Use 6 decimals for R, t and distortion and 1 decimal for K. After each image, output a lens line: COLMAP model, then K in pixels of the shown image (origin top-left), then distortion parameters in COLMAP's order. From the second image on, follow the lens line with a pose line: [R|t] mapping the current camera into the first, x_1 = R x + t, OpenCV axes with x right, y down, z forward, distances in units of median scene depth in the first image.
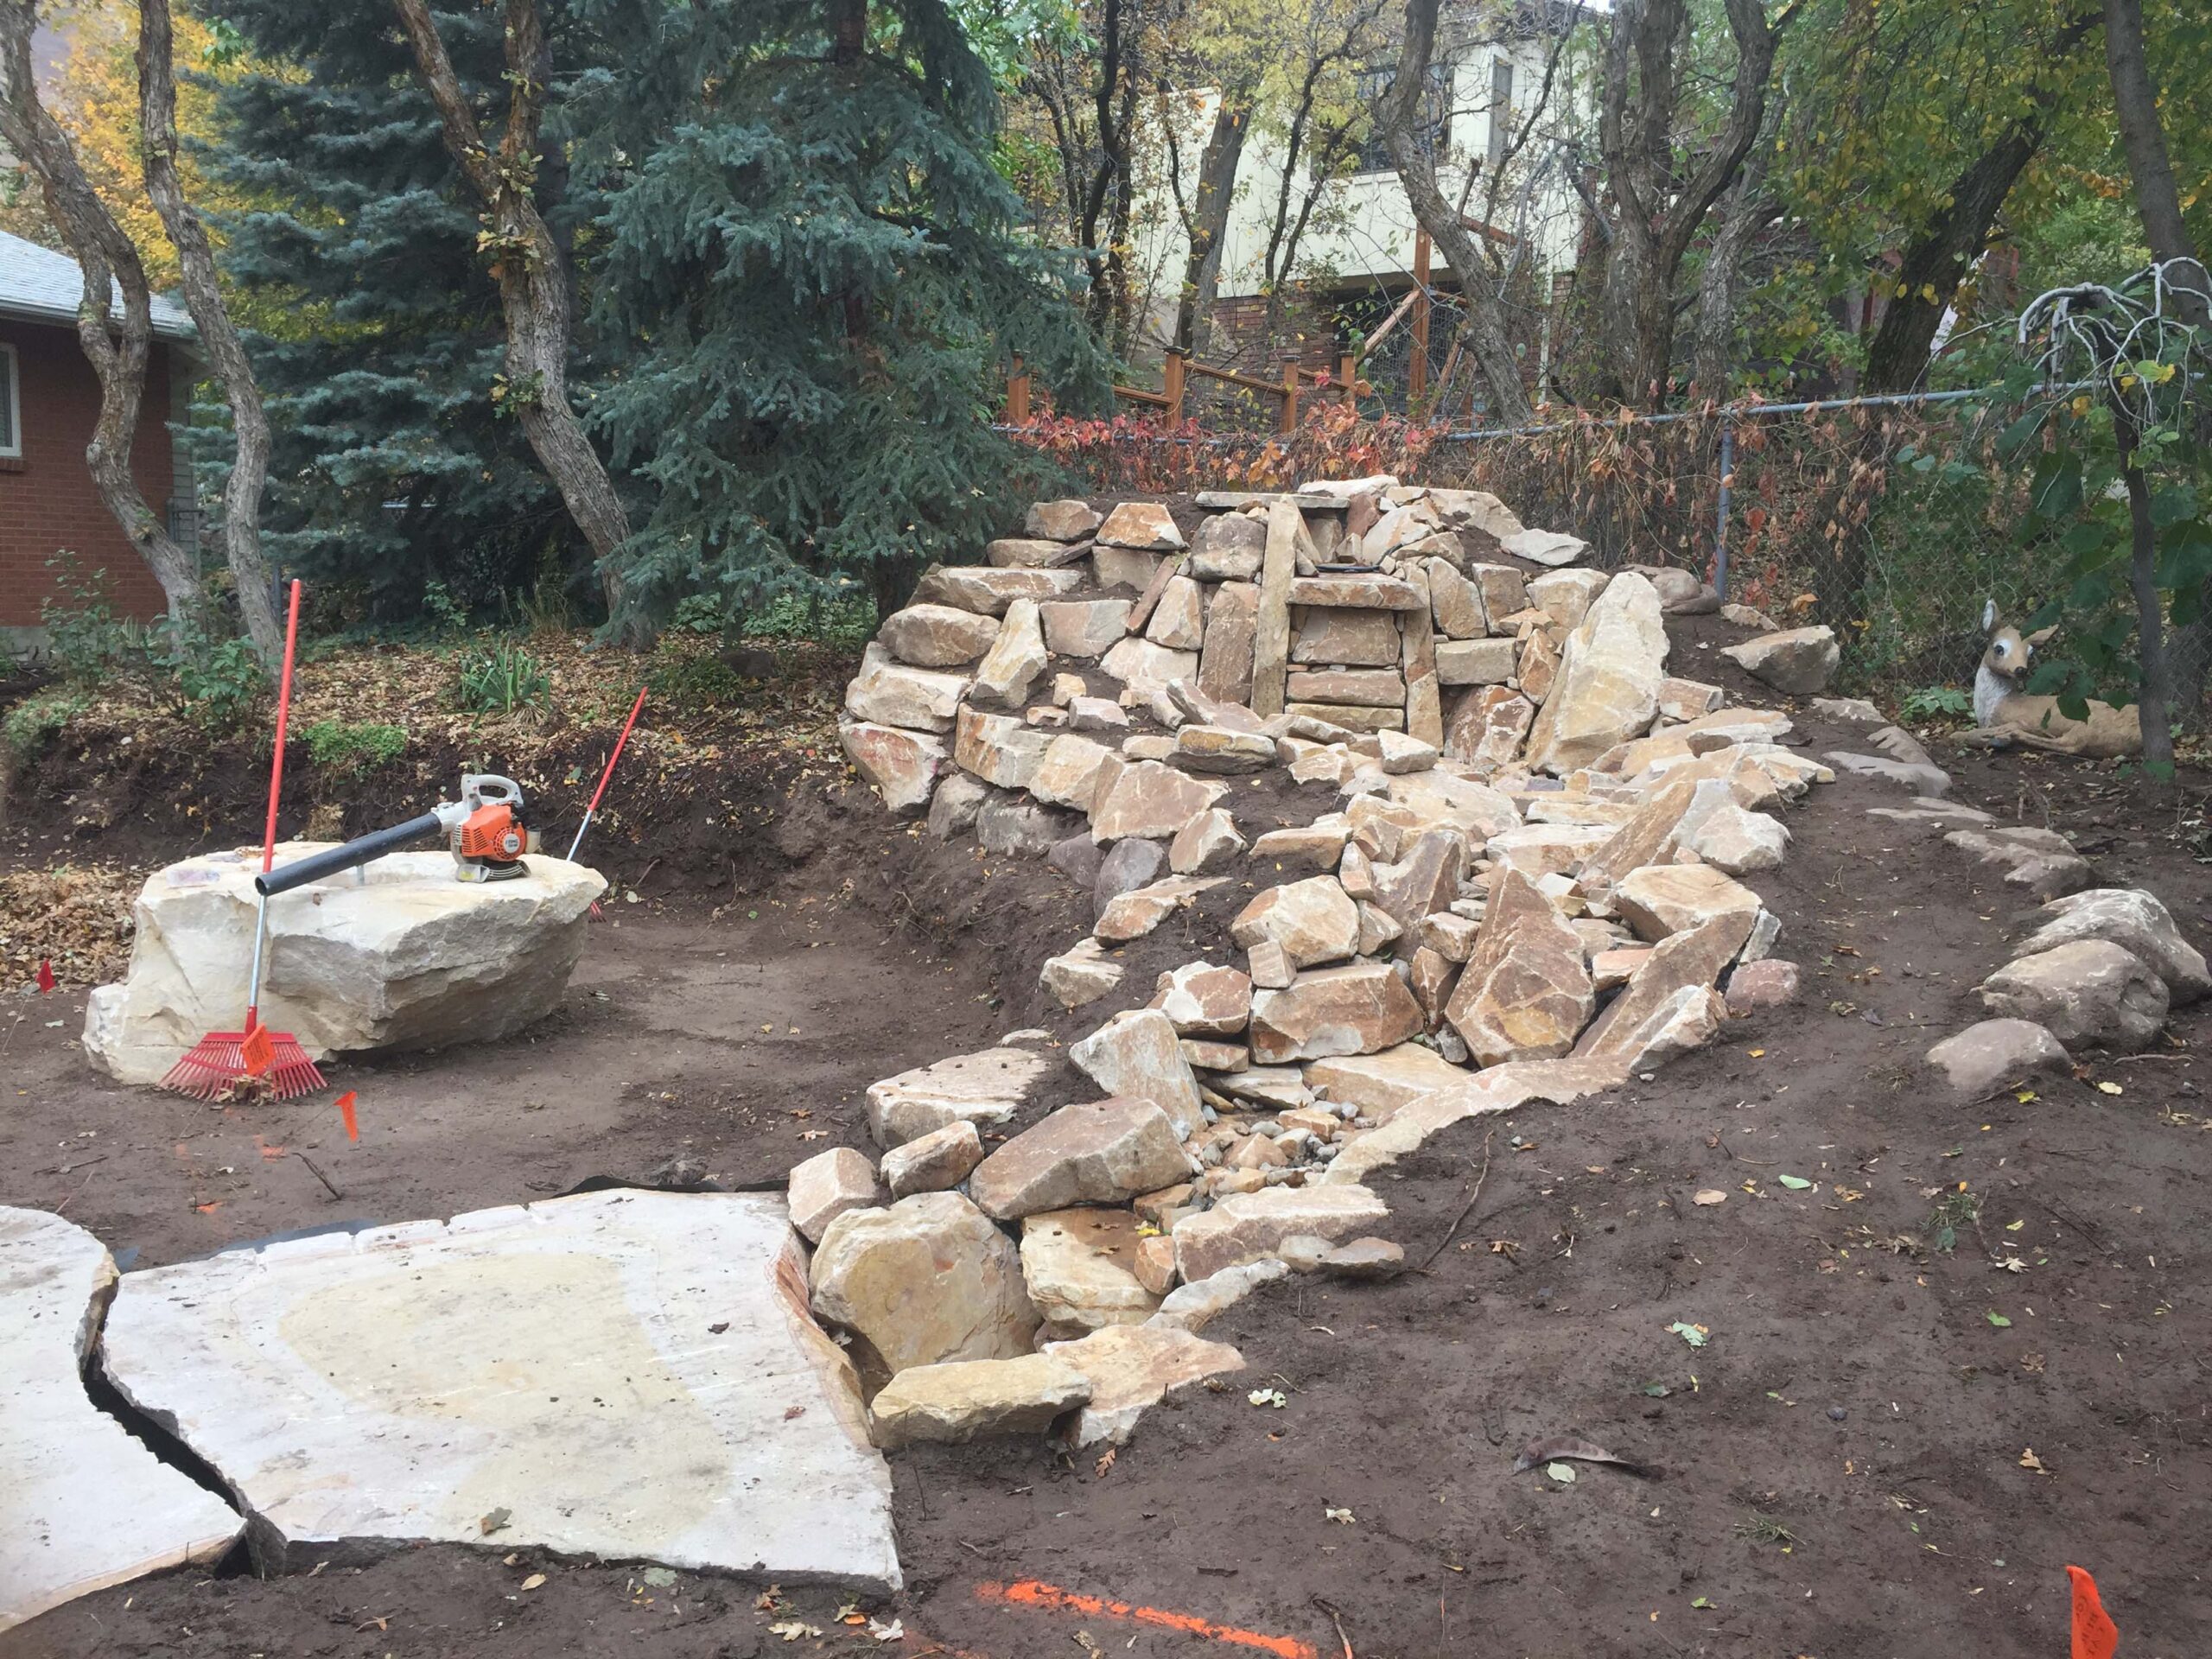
lens RADIAL K [[1895.4, 0, 1099.8], [0, 1895.4, 819.0], [0, 0, 1]] dist [0.082669, -0.112506]
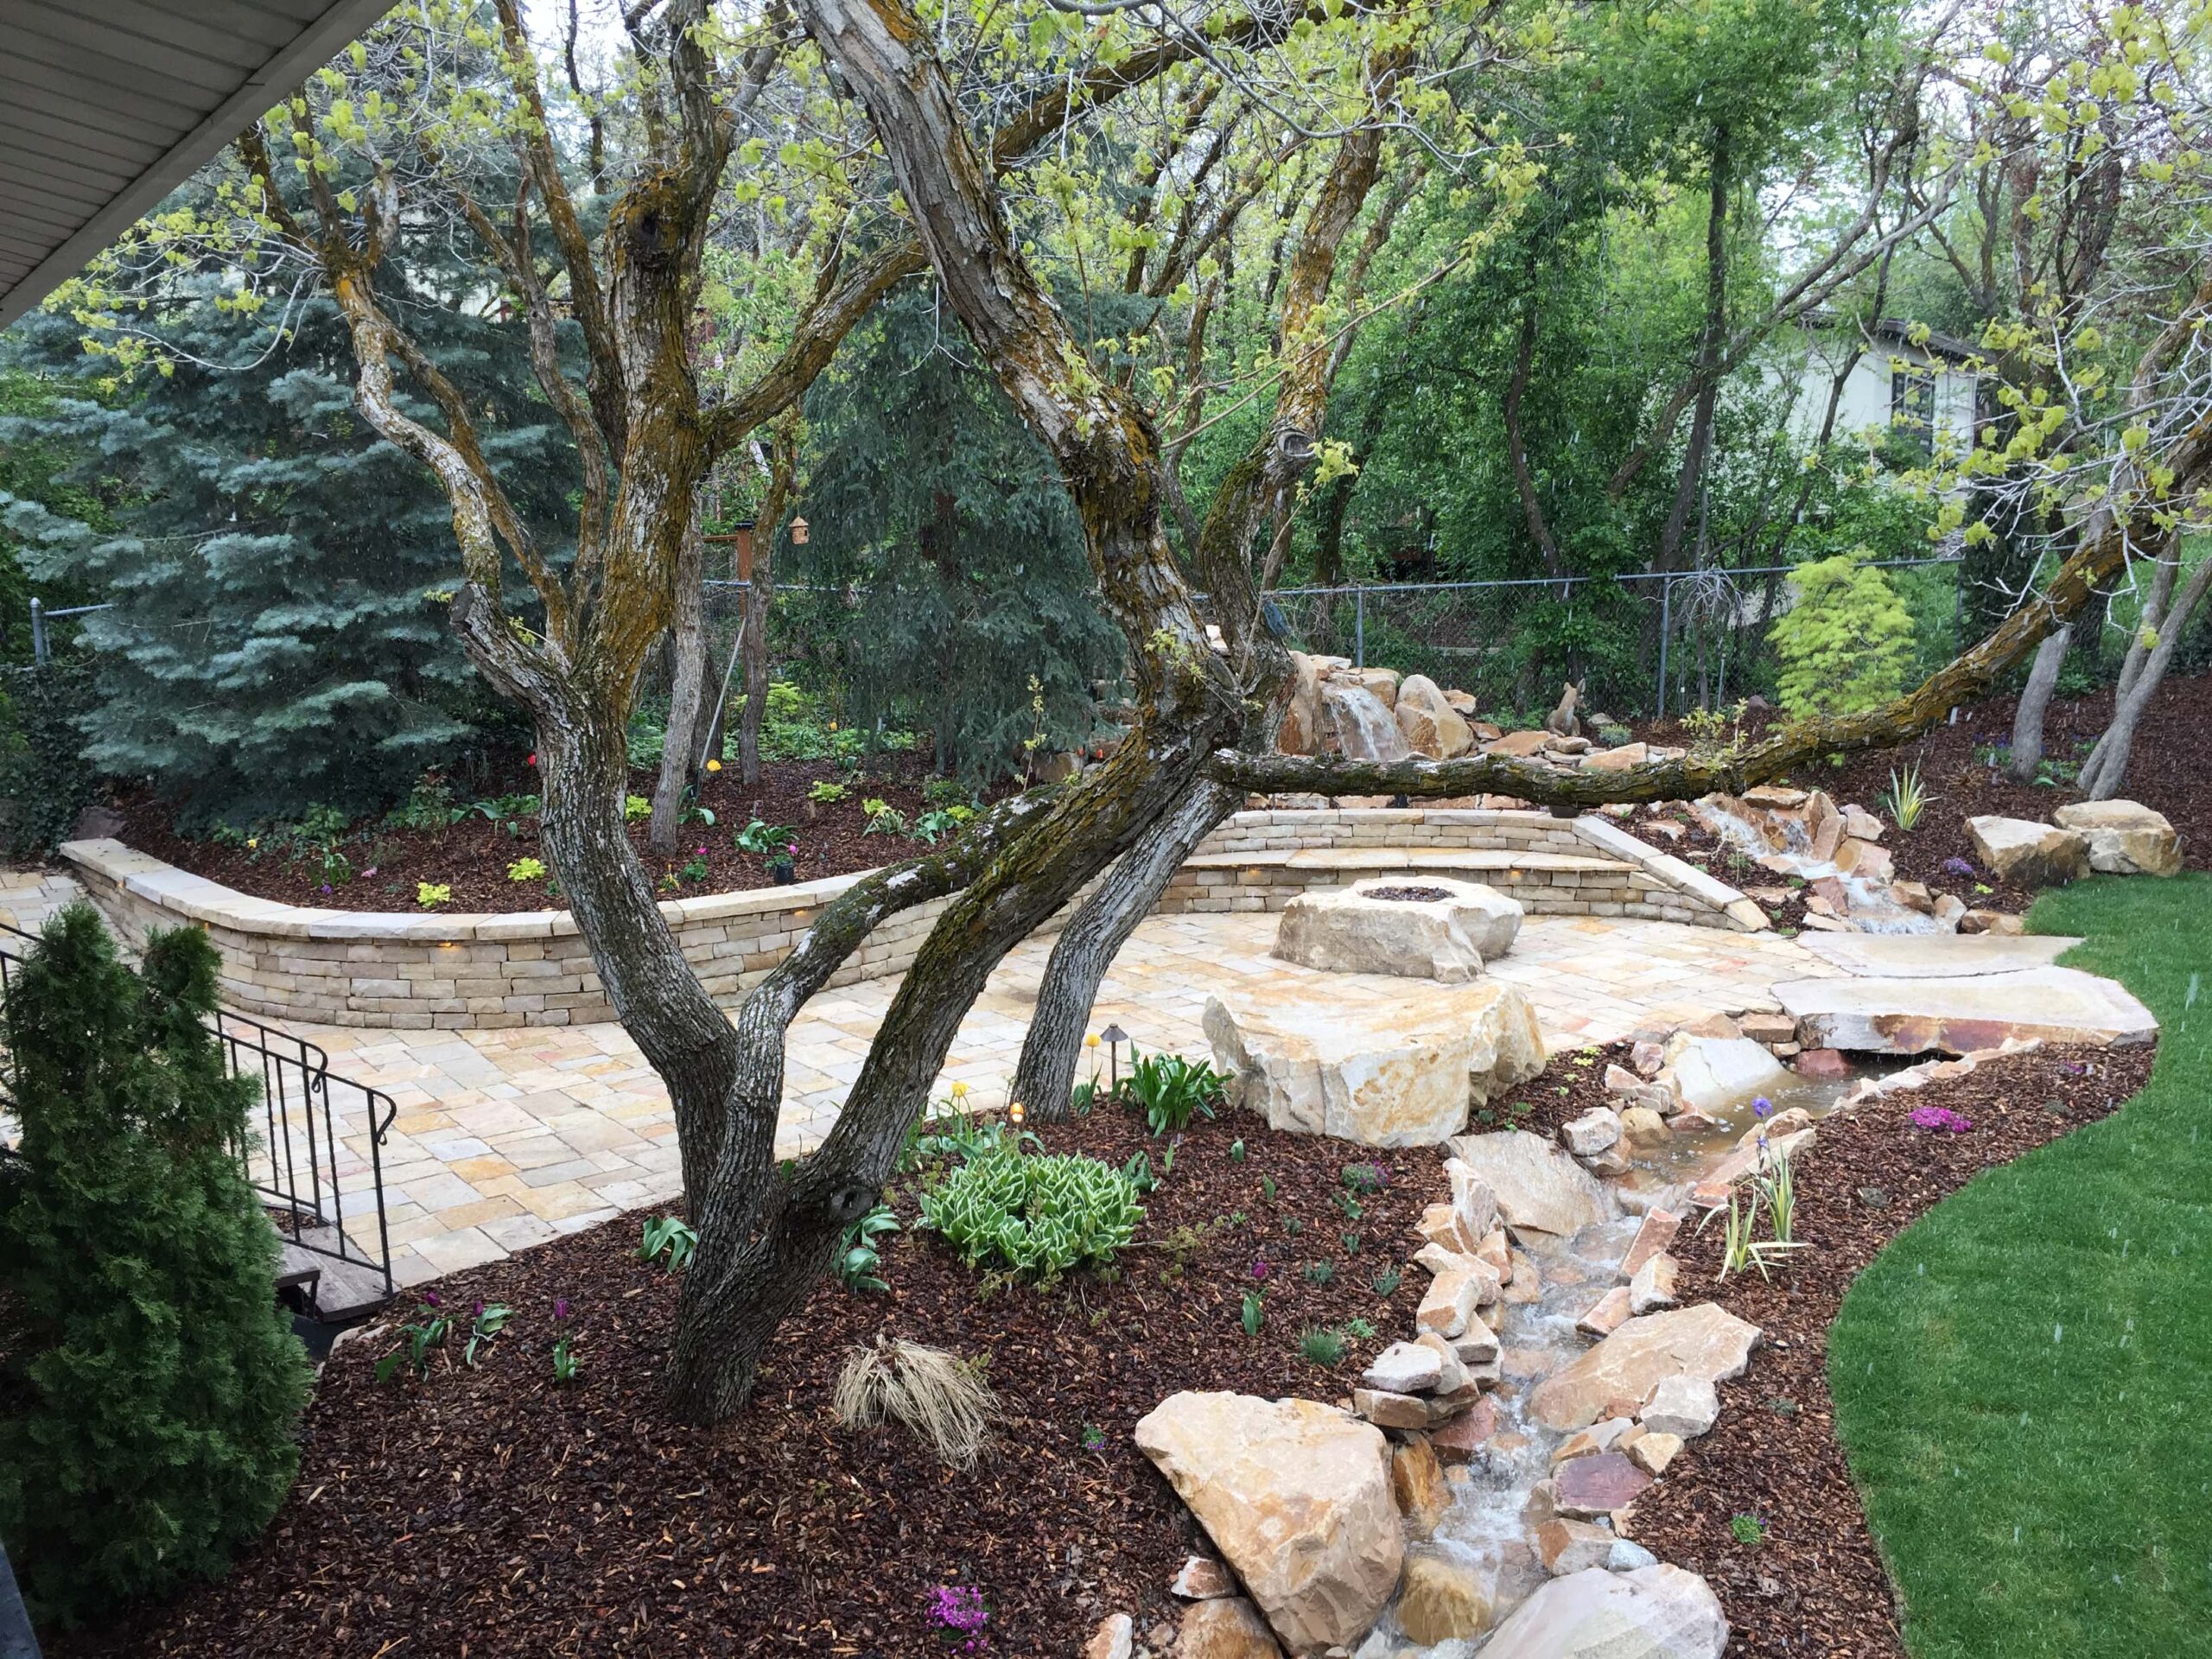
lens RADIAL K [[1881.2, 0, 1106.2], [0, 1881.2, 834.9], [0, 0, 1]] dist [0.065569, -0.092584]
pose [[0.513822, -0.160809, 0.842691, -1.750824], [0.143233, 0.984568, 0.100549, -0.219765], [-0.845855, 0.069037, 0.528926, 0.196127]]
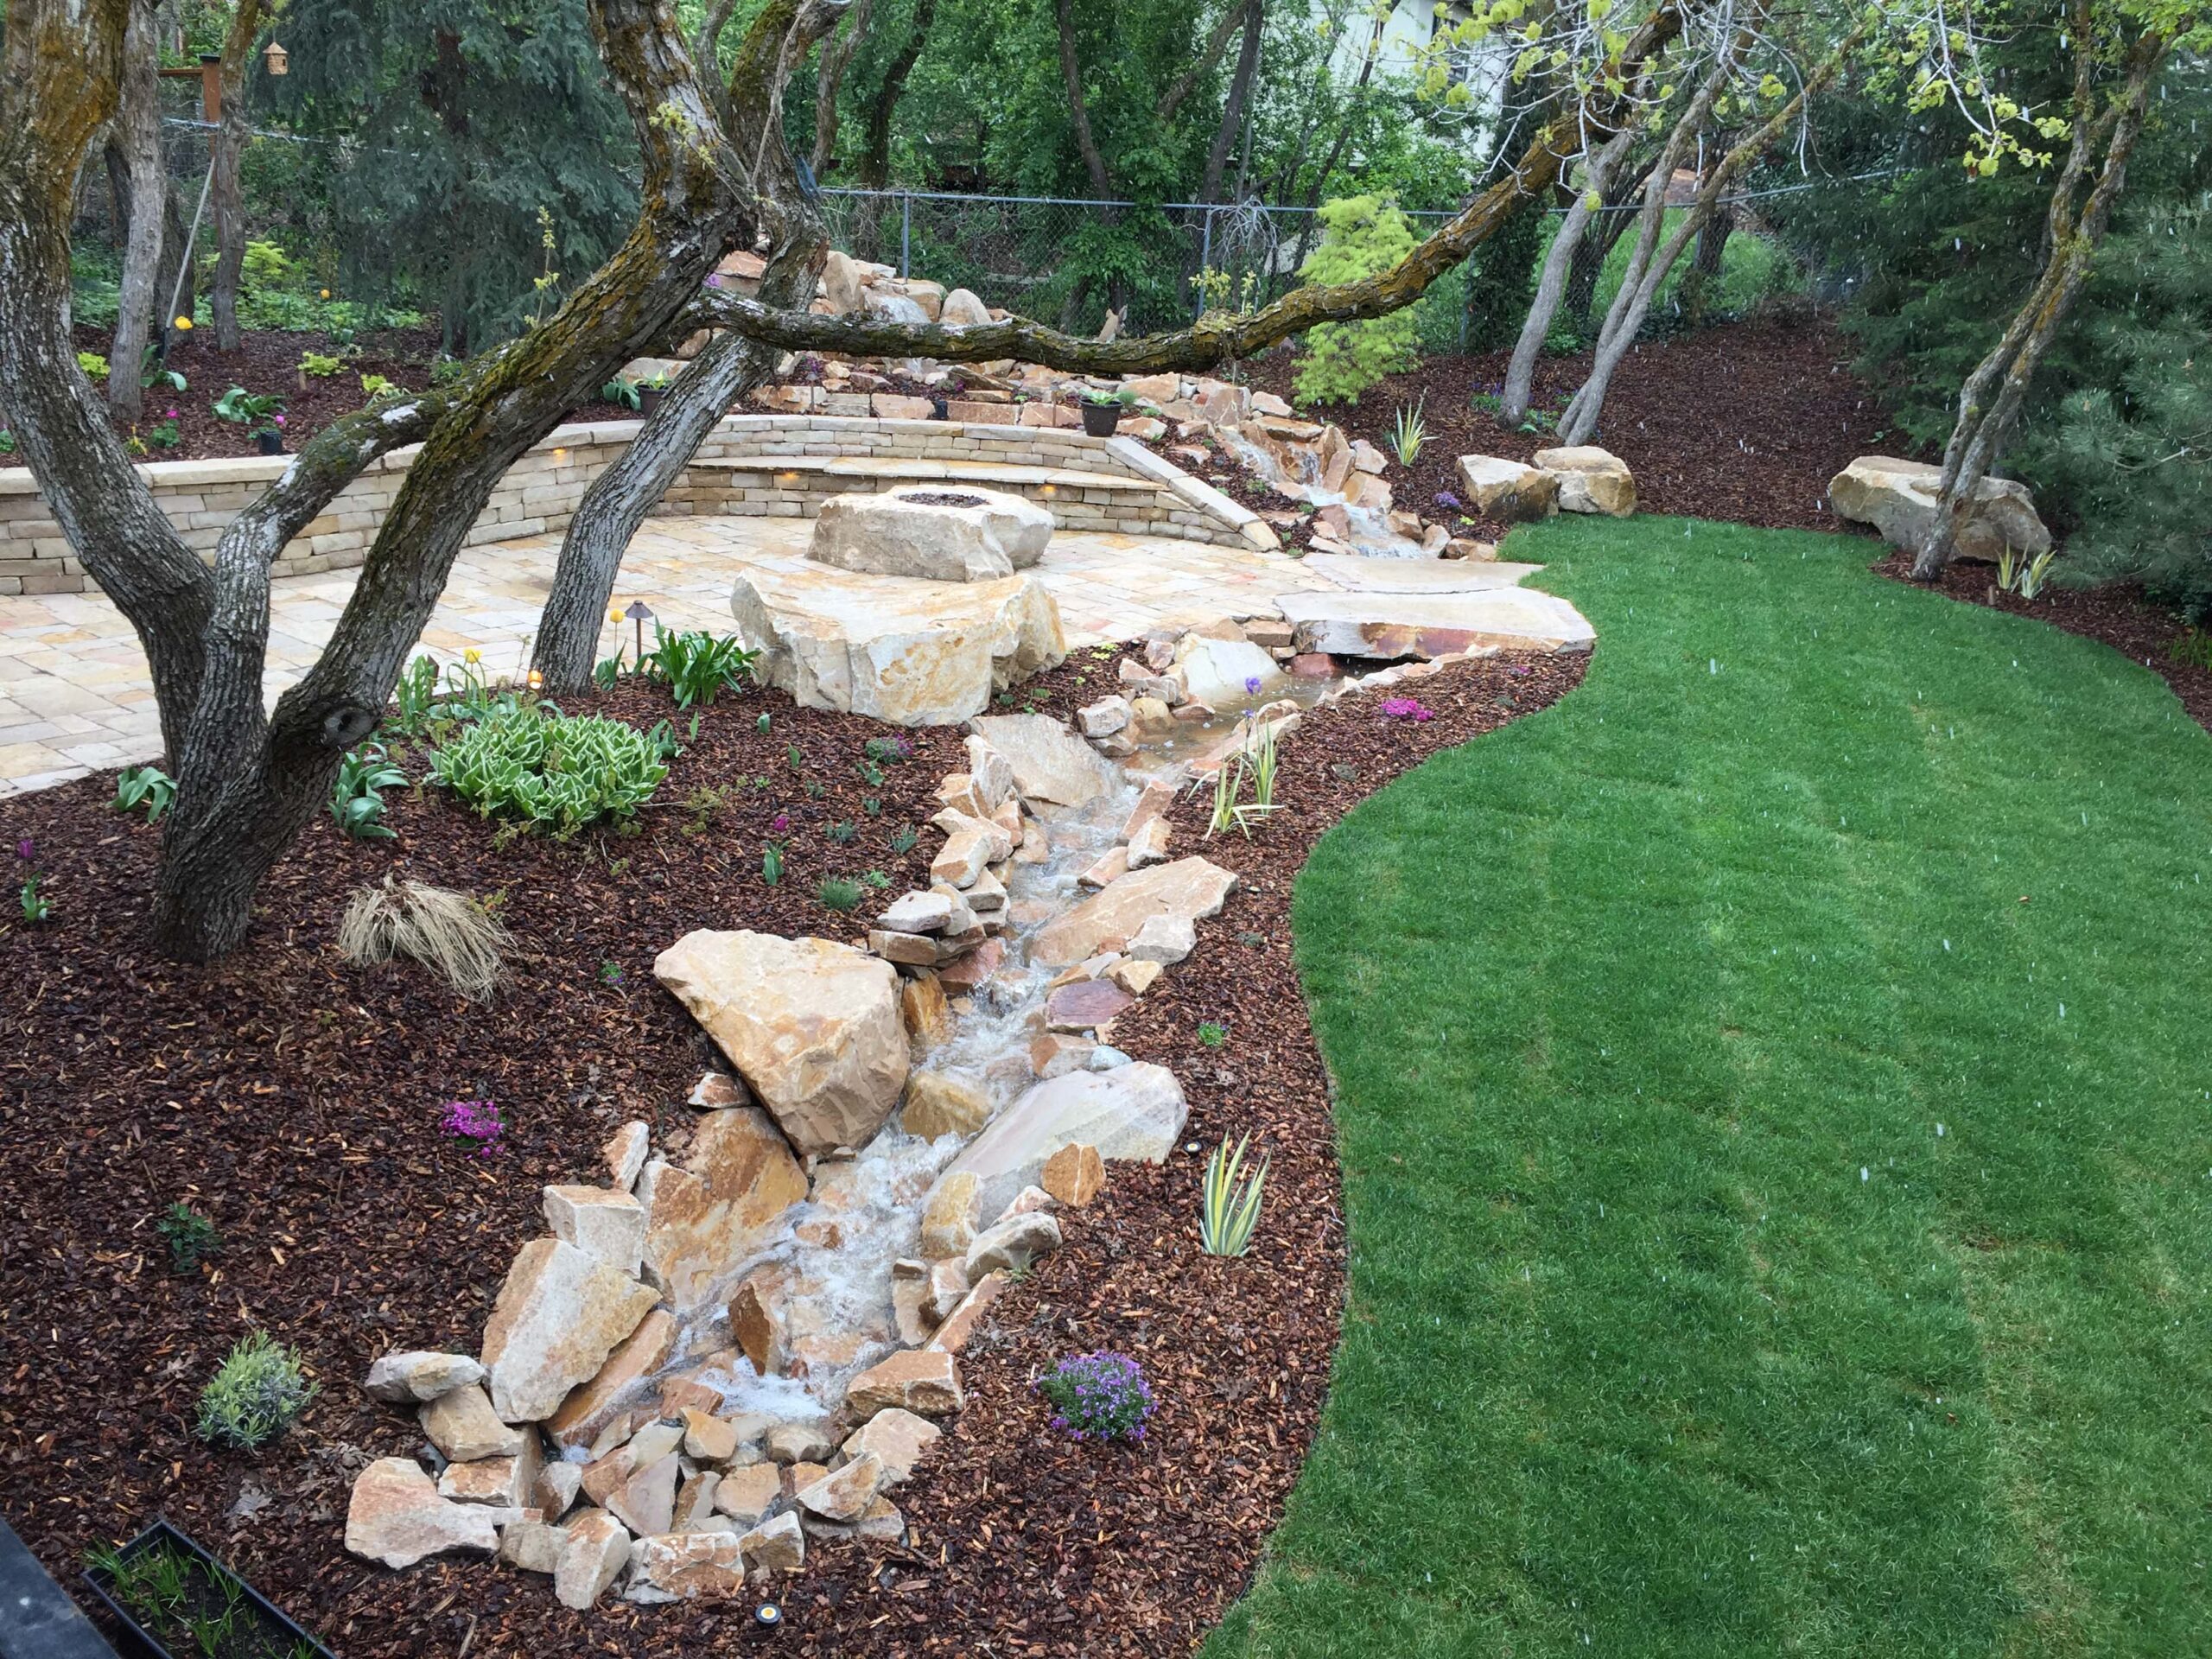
lens RADIAL K [[1873.1, 0, 1114.2], [0, 1873.1, 841.6], [0, 0, 1]] dist [0.056820, -0.079815]
pose [[0.305758, -0.313903, 0.898876, -1.772364], [0.073199, 0.949044, 0.306523, -0.178637], [-0.949291, -0.027925, 0.313155, 0.178688]]
